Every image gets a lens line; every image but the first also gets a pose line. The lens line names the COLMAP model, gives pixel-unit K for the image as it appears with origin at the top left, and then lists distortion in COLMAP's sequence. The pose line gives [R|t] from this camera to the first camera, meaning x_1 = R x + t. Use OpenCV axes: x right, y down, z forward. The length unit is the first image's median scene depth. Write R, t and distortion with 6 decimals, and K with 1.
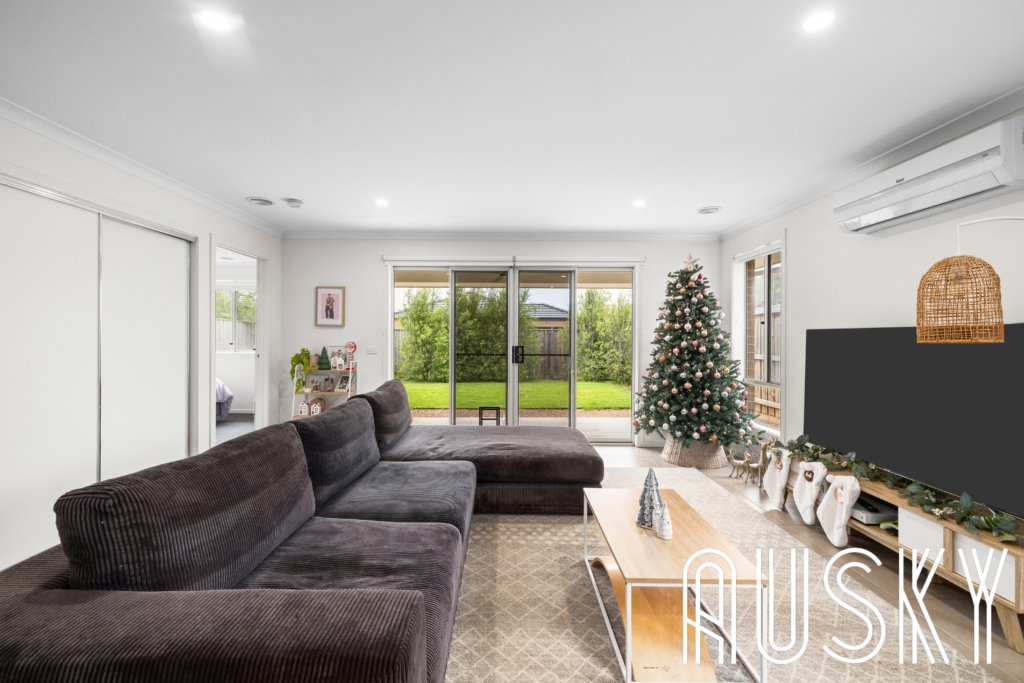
lens RADIAL K [[431.2, 0, 506.1], [0, 431.2, 337.3], [0, 0, 1]] dist [-0.001294, 0.000142]
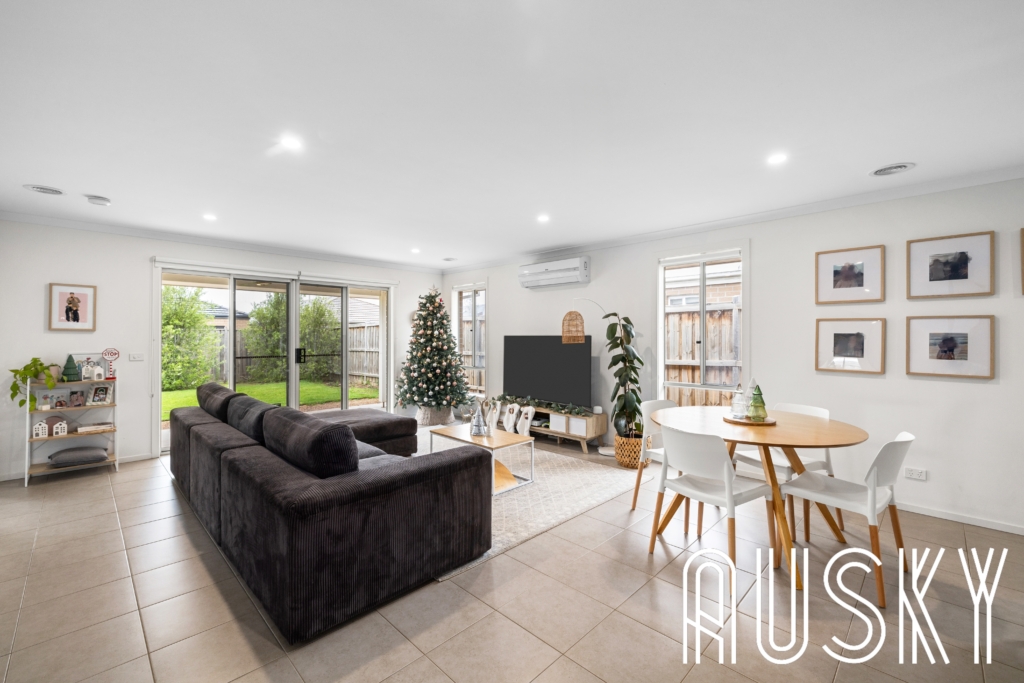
lens RADIAL K [[431.2, 0, 506.1], [0, 431.2, 337.3], [0, 0, 1]] dist [-0.001294, 0.000142]
pose [[0.706913, -0.005727, 0.707278, -0.477765], [0.004942, 0.999983, 0.003157, -0.012610], [-0.707284, 0.001264, 0.706929, -0.250110]]
